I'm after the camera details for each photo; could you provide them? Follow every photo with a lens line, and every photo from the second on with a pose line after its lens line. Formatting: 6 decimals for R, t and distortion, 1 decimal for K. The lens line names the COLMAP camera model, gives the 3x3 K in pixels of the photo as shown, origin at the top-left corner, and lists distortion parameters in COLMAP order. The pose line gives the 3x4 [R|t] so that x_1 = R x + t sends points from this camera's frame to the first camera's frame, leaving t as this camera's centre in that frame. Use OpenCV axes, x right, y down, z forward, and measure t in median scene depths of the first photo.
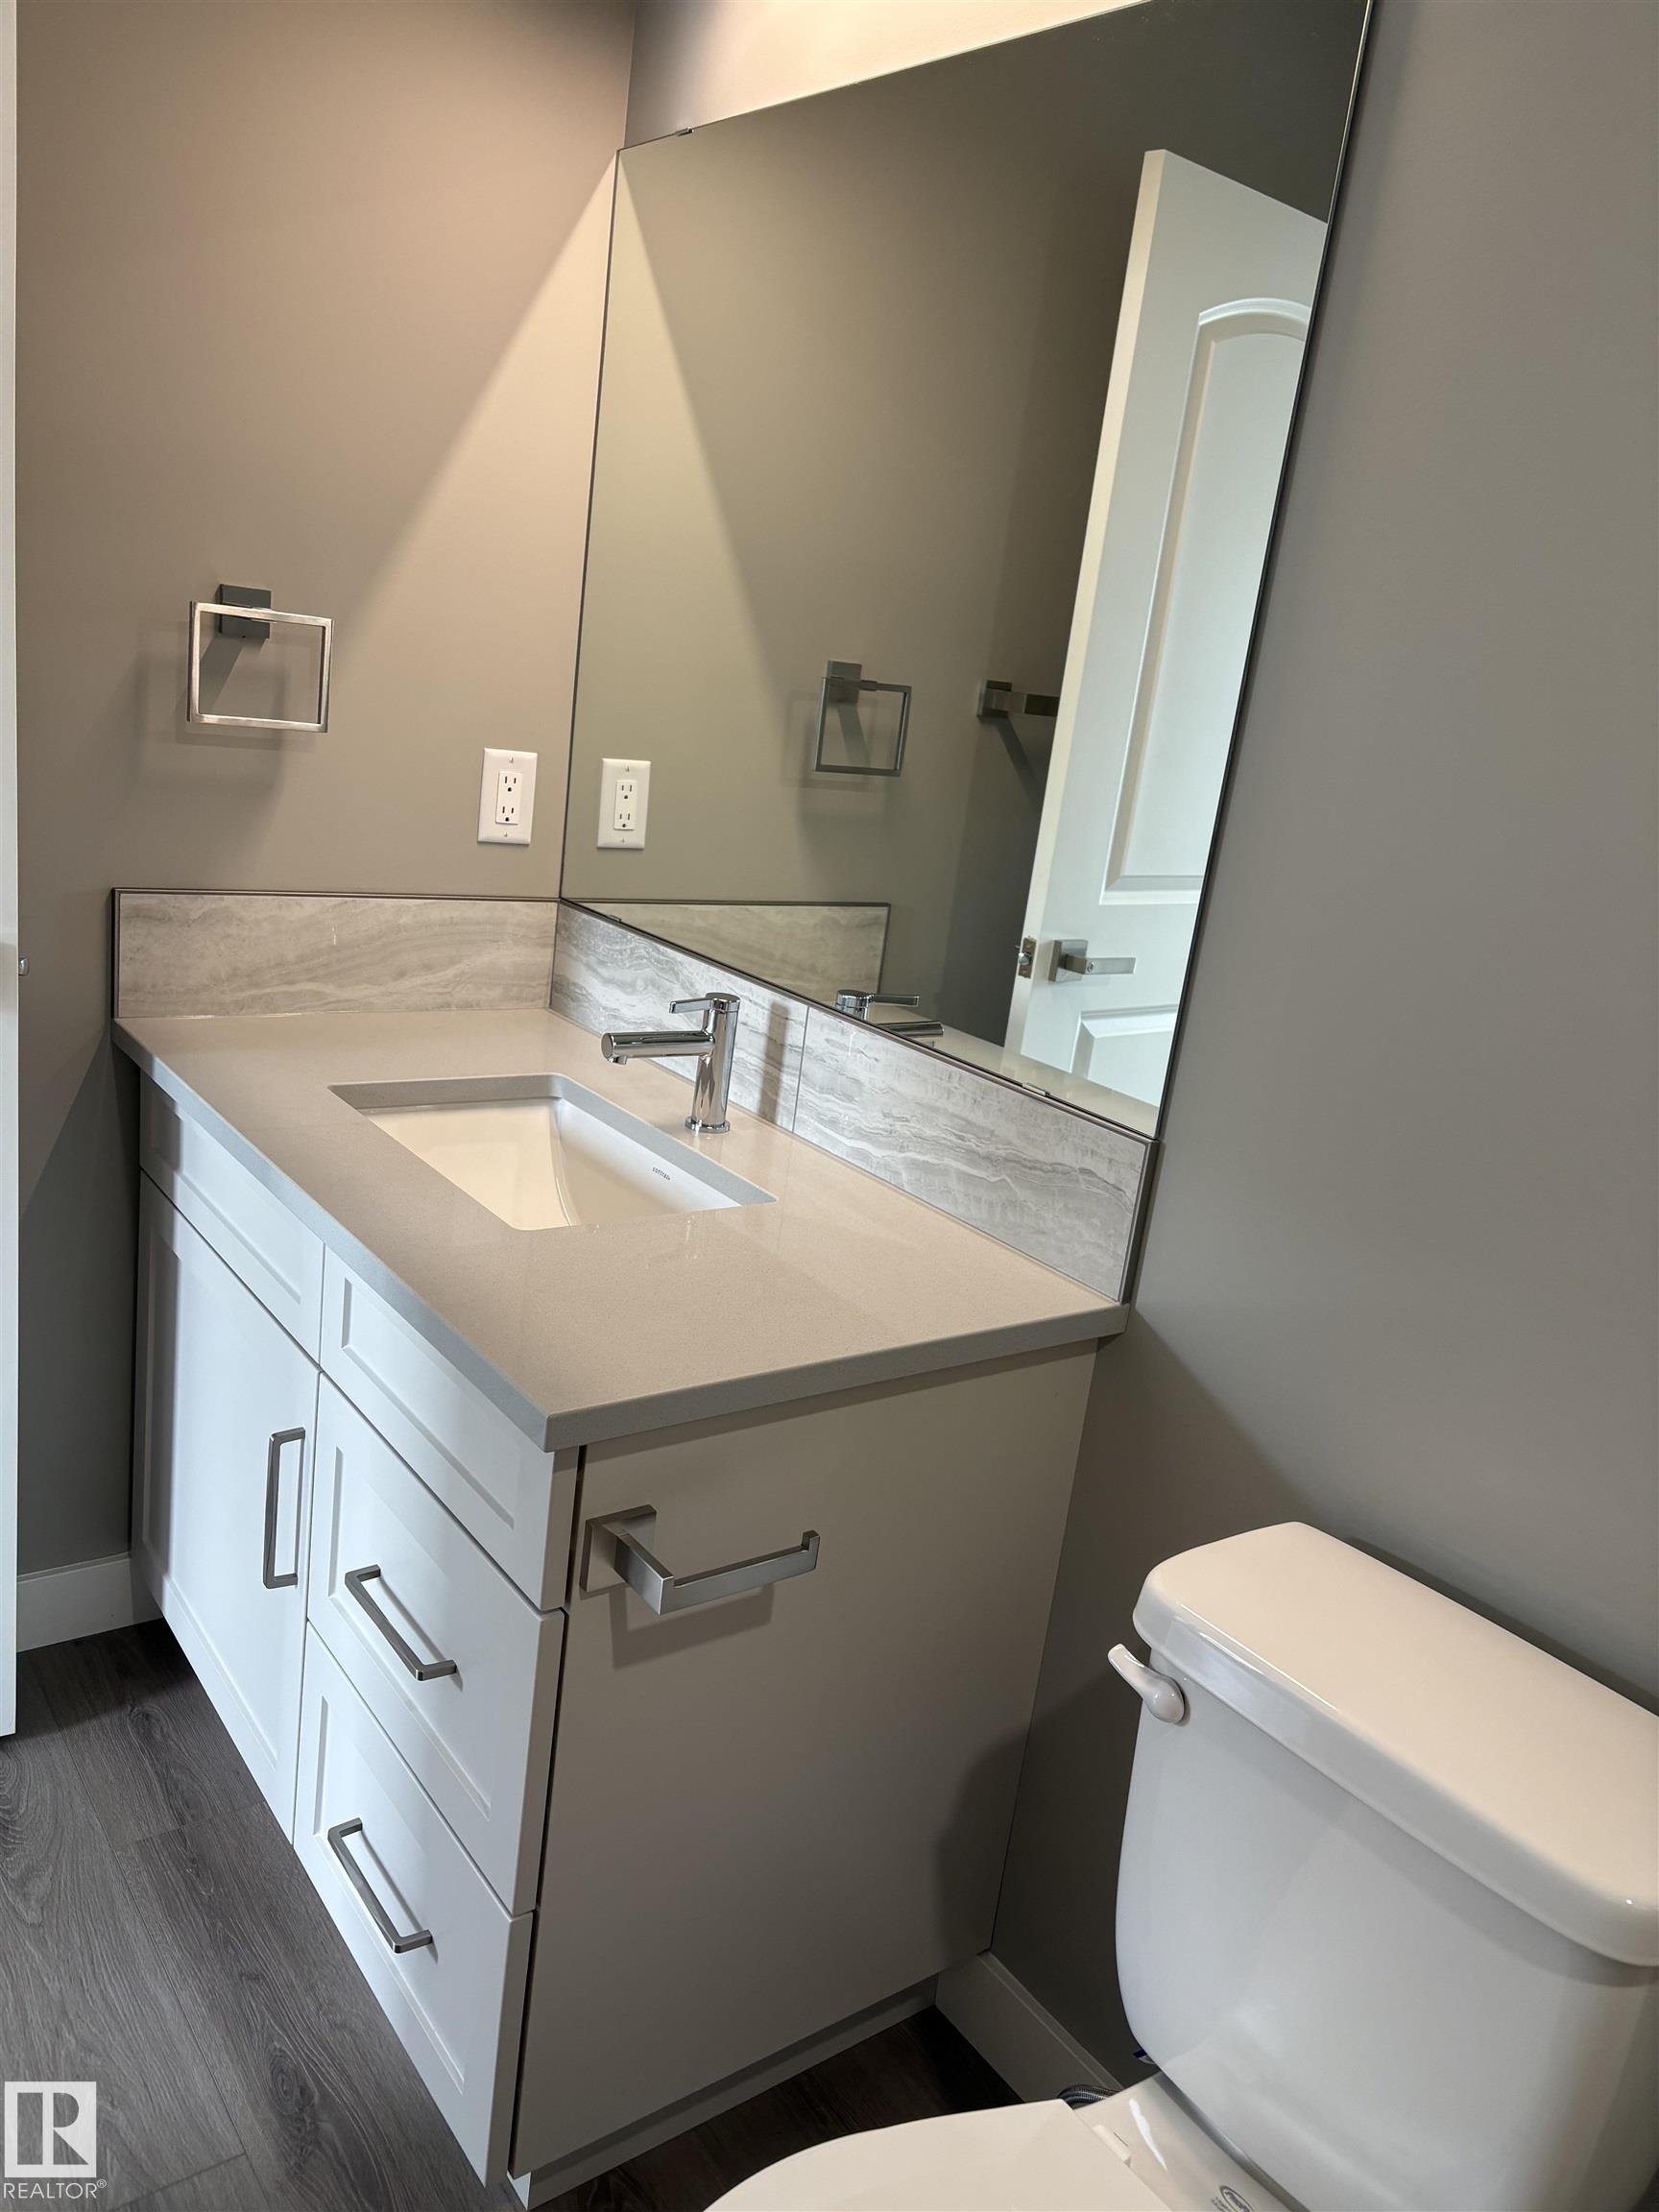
lens RADIAL K [[1681.3, 0, 835.1], [0, 1681.3, 1105.4], [0, 0, 1]] dist [0.229574, -0.525865]
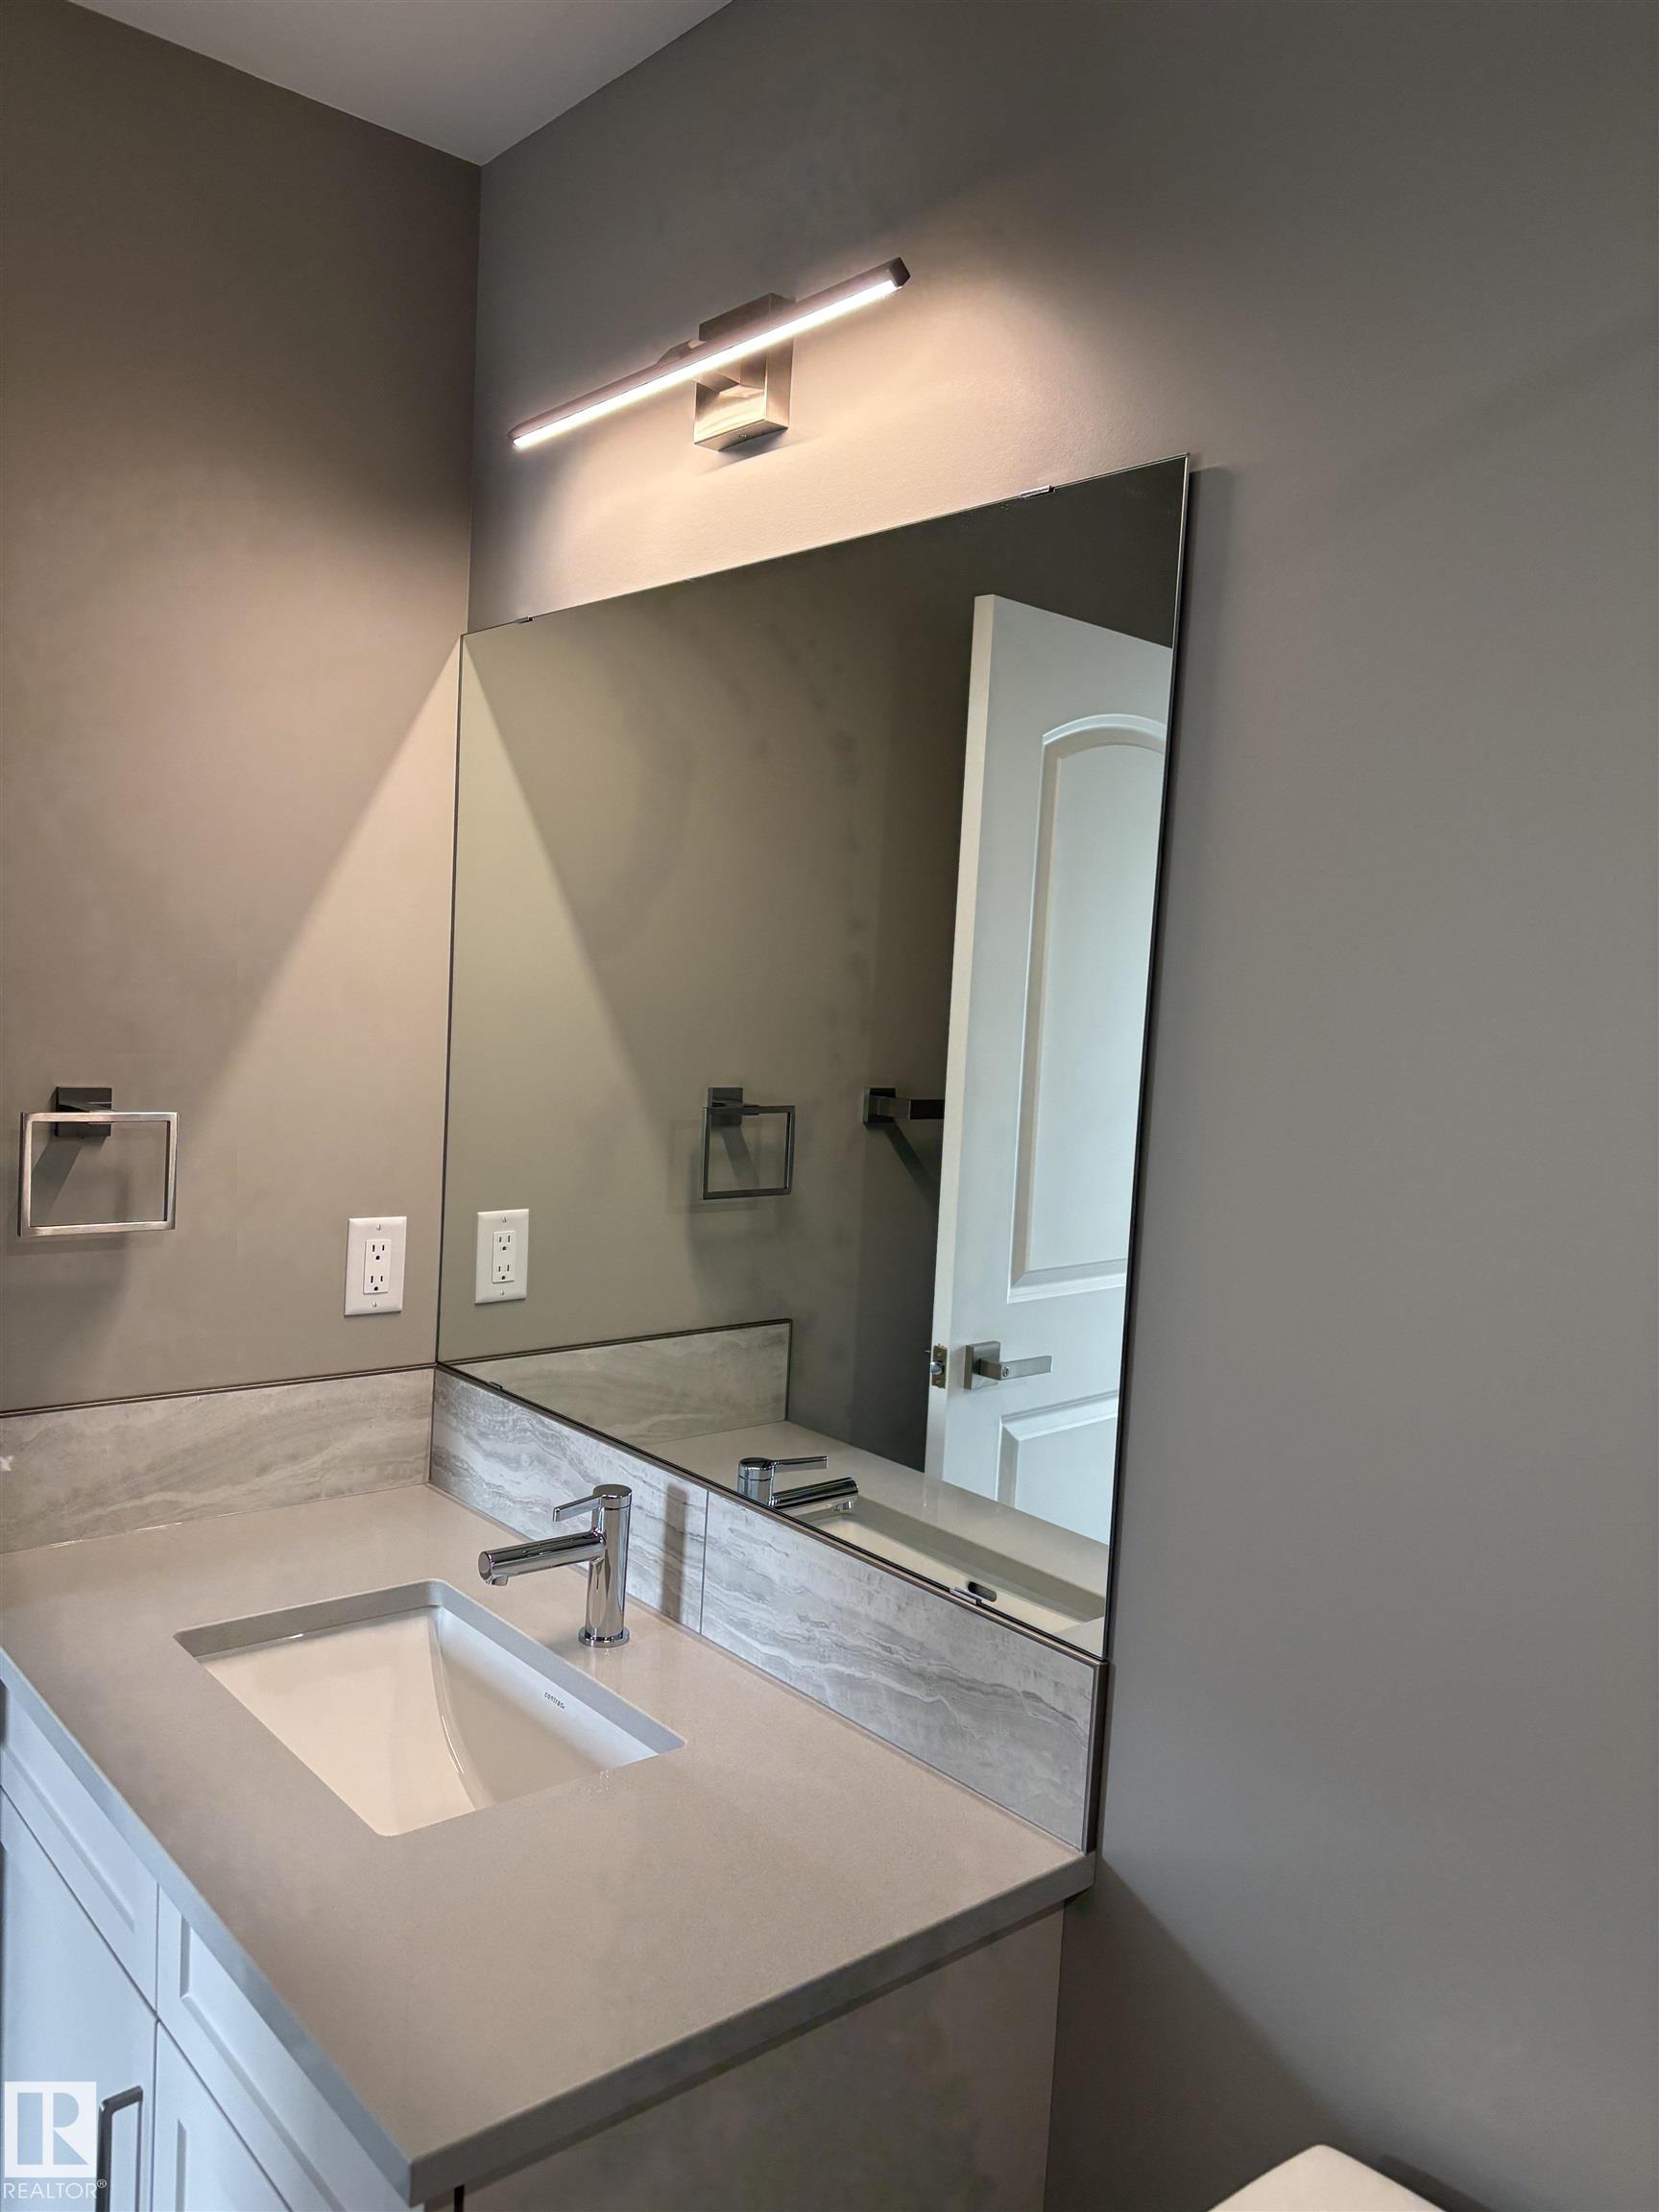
lens RADIAL K [[1672.6, 0, 857.9], [0, 1672.6, 1103.4], [0, 0, 1]] dist [0.074577, -0.106851]
pose [[0.994459, -0.075606, 0.073043, 0.012905], [0.087820, 0.979391, -0.181883, -0.082888], [-0.057786, 0.187290, 0.980604, 0.059710]]
